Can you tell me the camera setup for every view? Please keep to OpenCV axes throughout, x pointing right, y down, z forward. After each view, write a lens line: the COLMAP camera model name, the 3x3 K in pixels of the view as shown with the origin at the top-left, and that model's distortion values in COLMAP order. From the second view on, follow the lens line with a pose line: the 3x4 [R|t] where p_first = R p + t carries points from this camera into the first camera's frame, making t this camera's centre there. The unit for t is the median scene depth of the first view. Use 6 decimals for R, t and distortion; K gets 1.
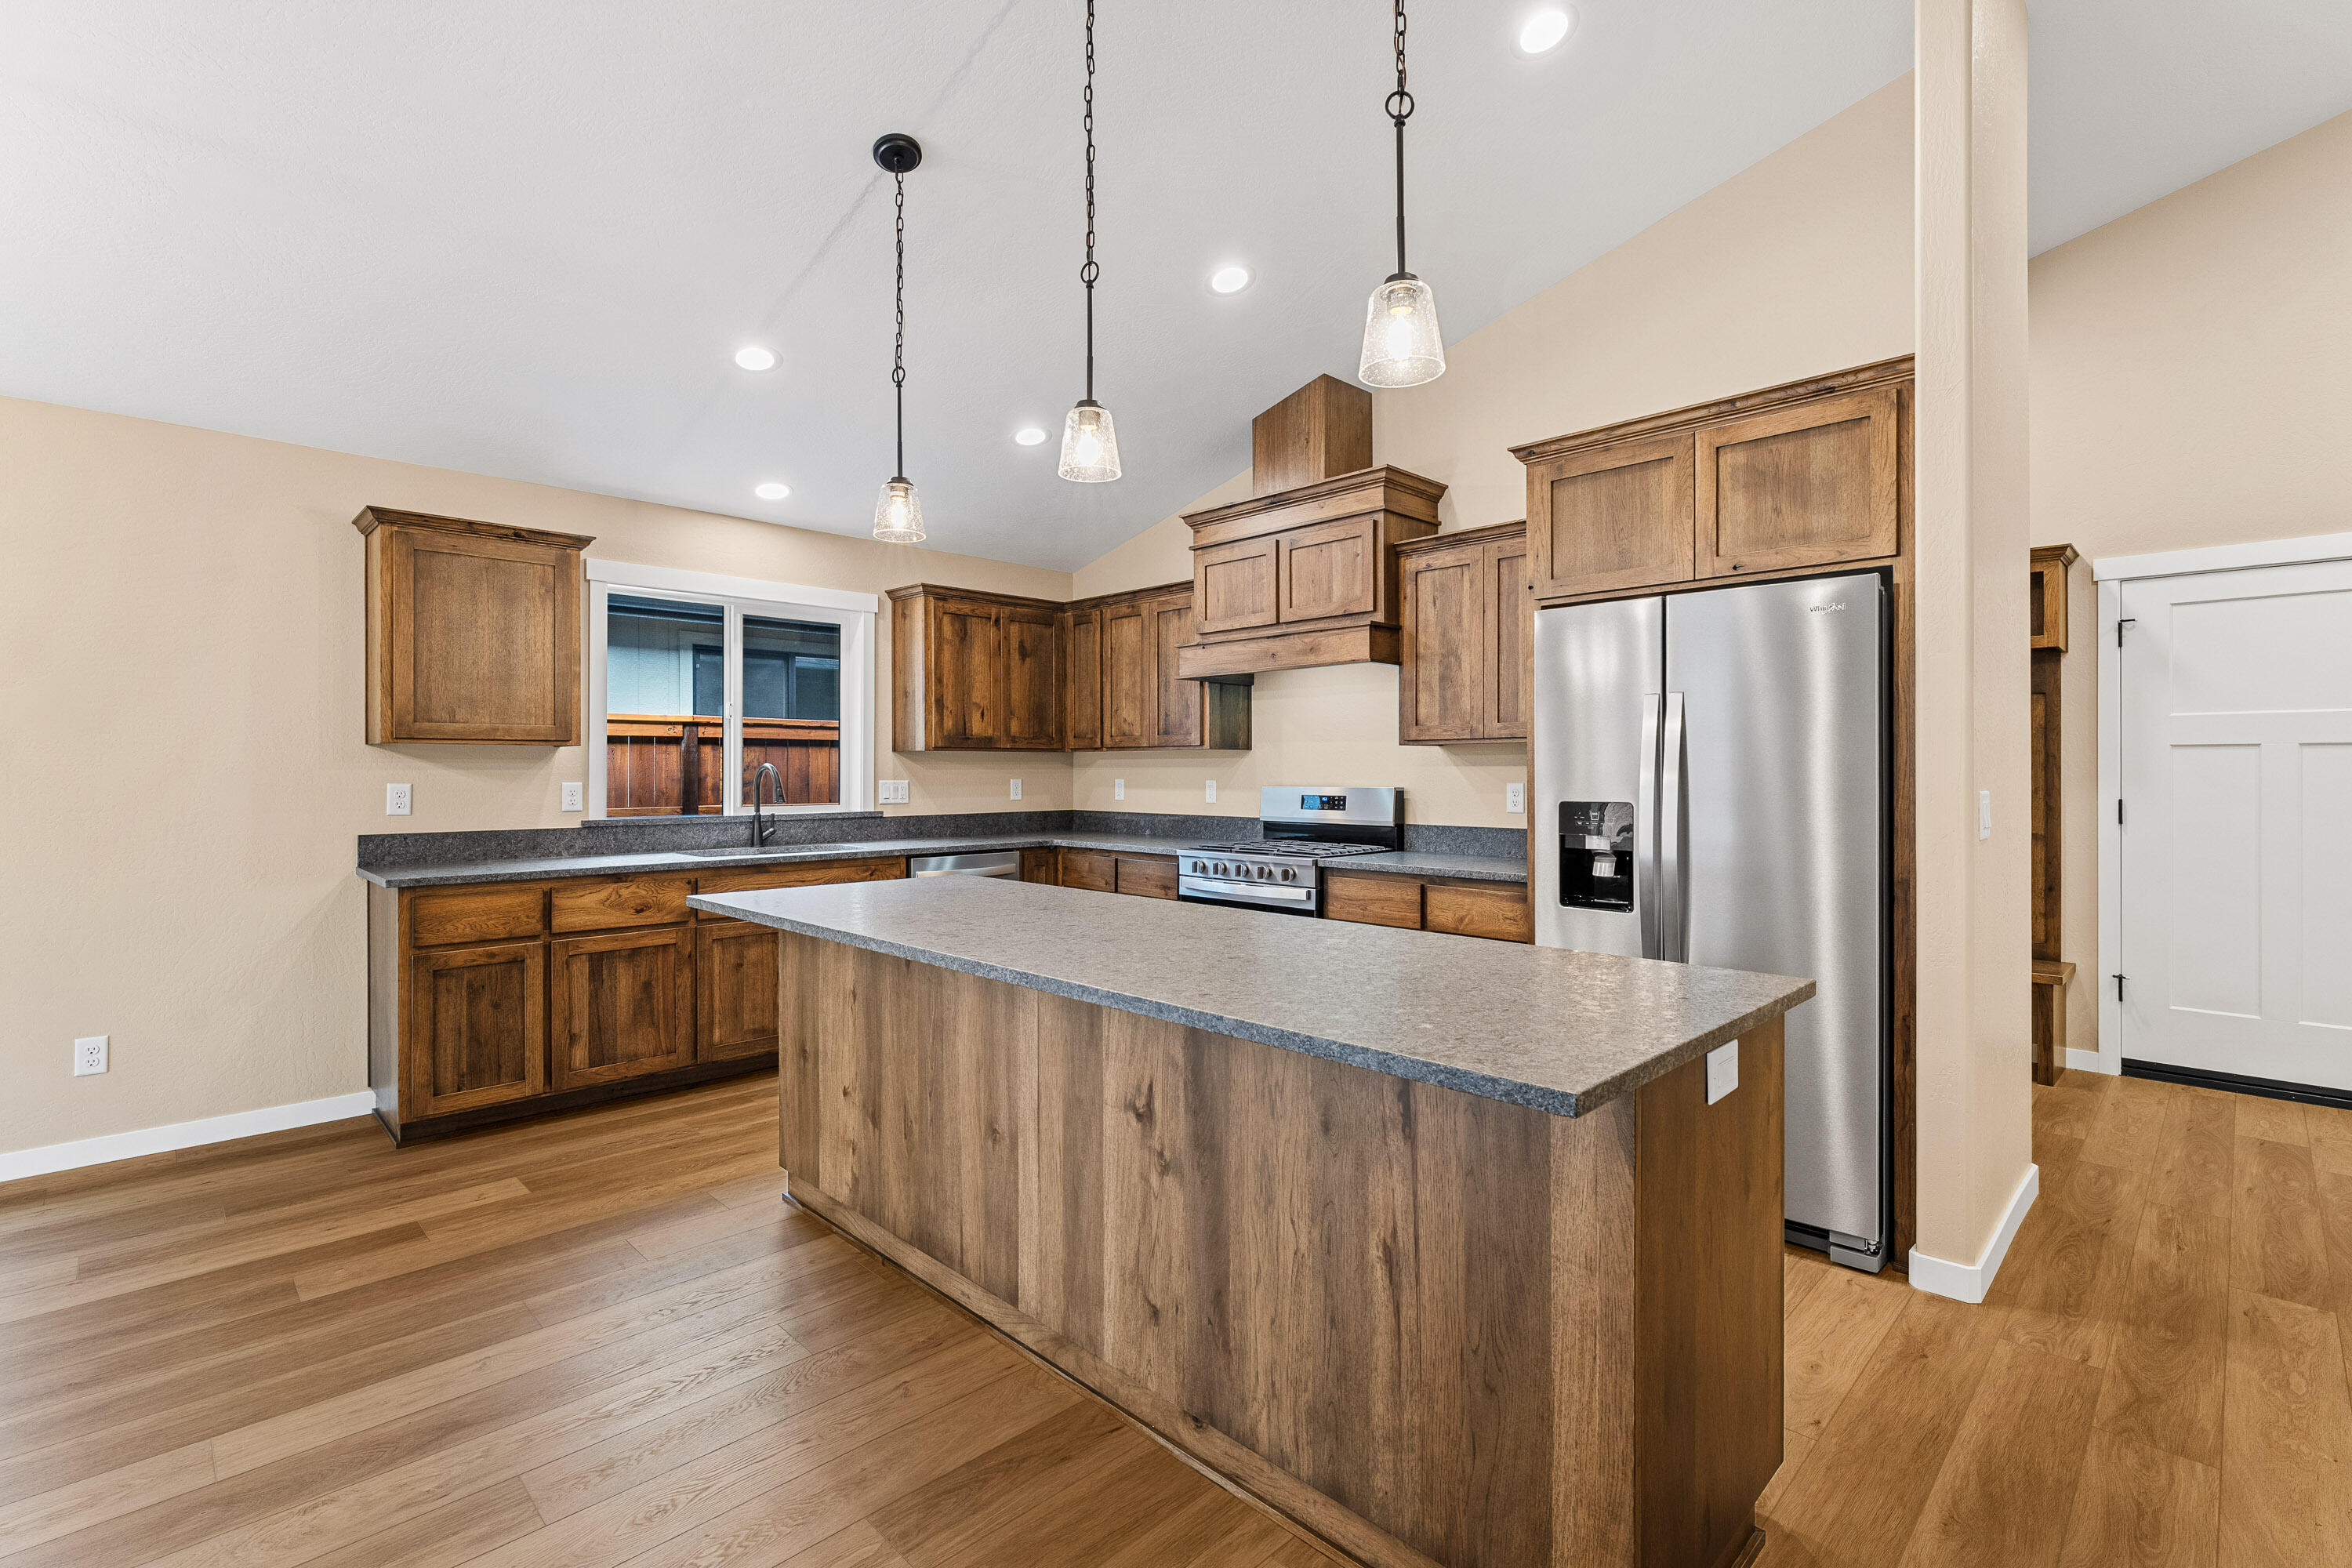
lens RADIAL K [[1043.7, 0, 1196.2], [0, 1043.7, 770.0], [0, 0, 1]] dist [-0.003619, 0.001106]
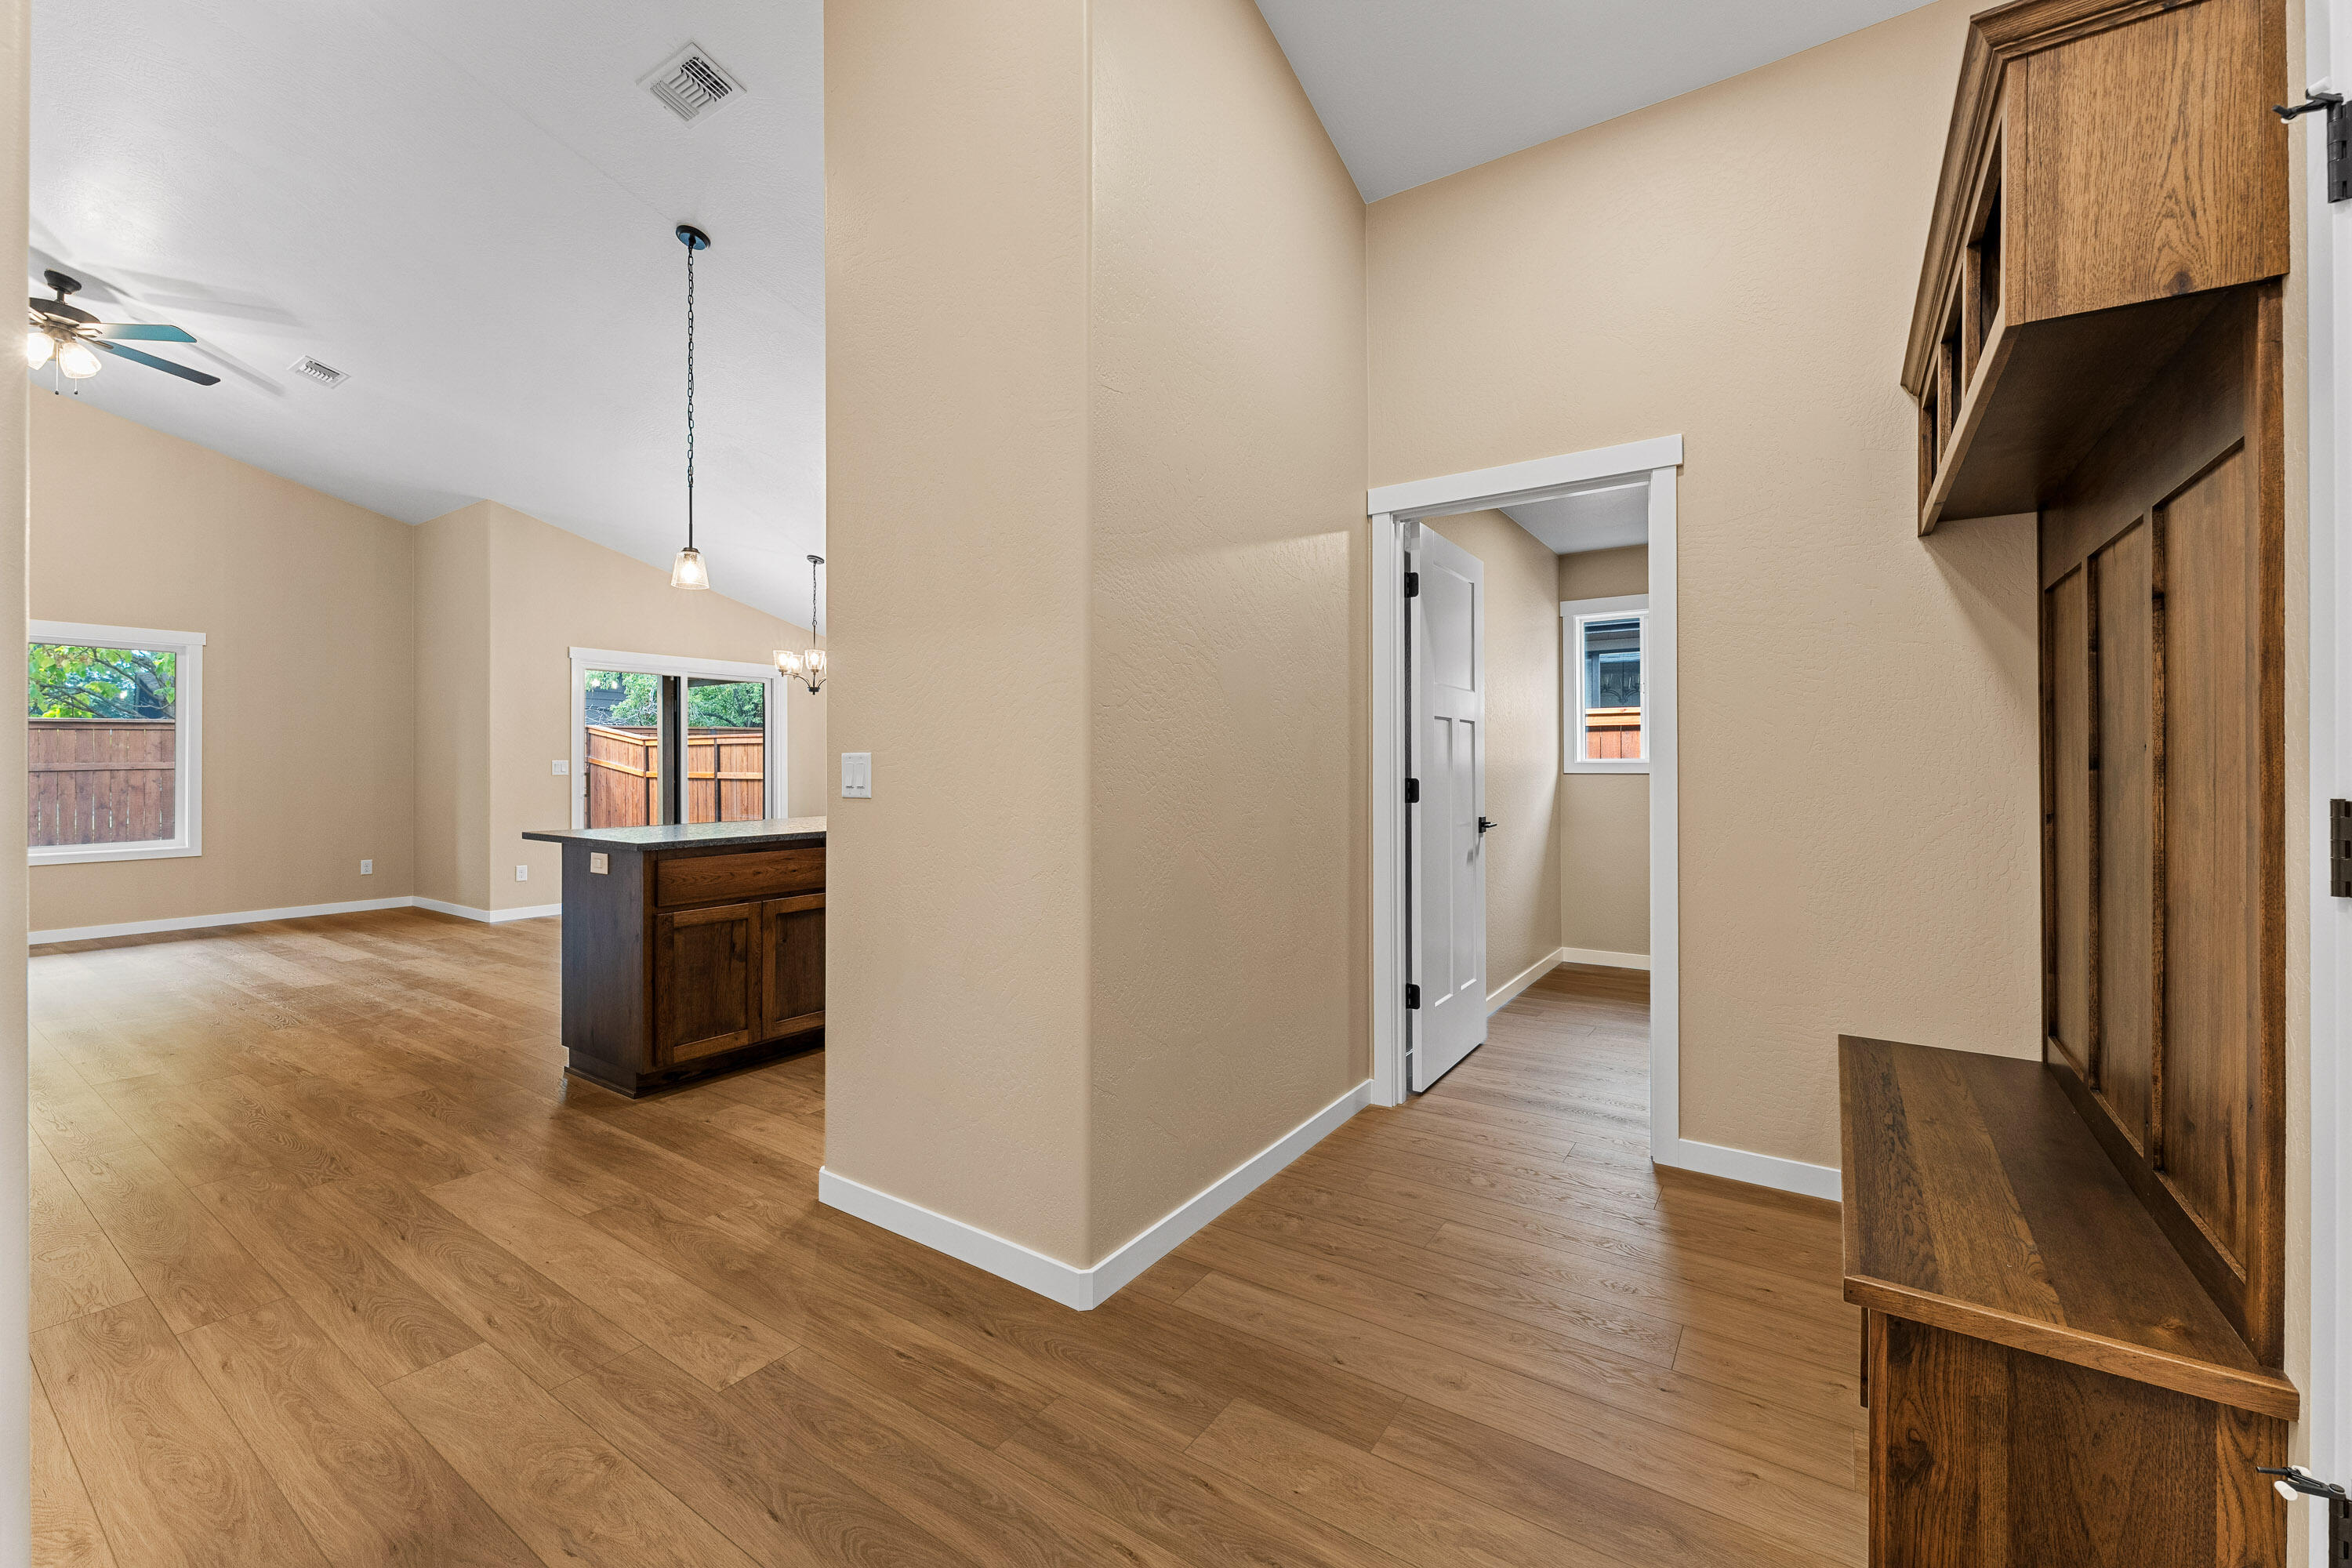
lens RADIAL K [[947.1, 0, 1180.4], [0, 947.1, 767.8], [0, 0, 1]] dist [0.001475, 0.000467]
pose [[0.195199, 0.002280, -0.980761, 1.791947], [0.005505, 0.999979, 0.003421, 0.030427], [0.980748, -0.006067, 0.195182, 1.148572]]
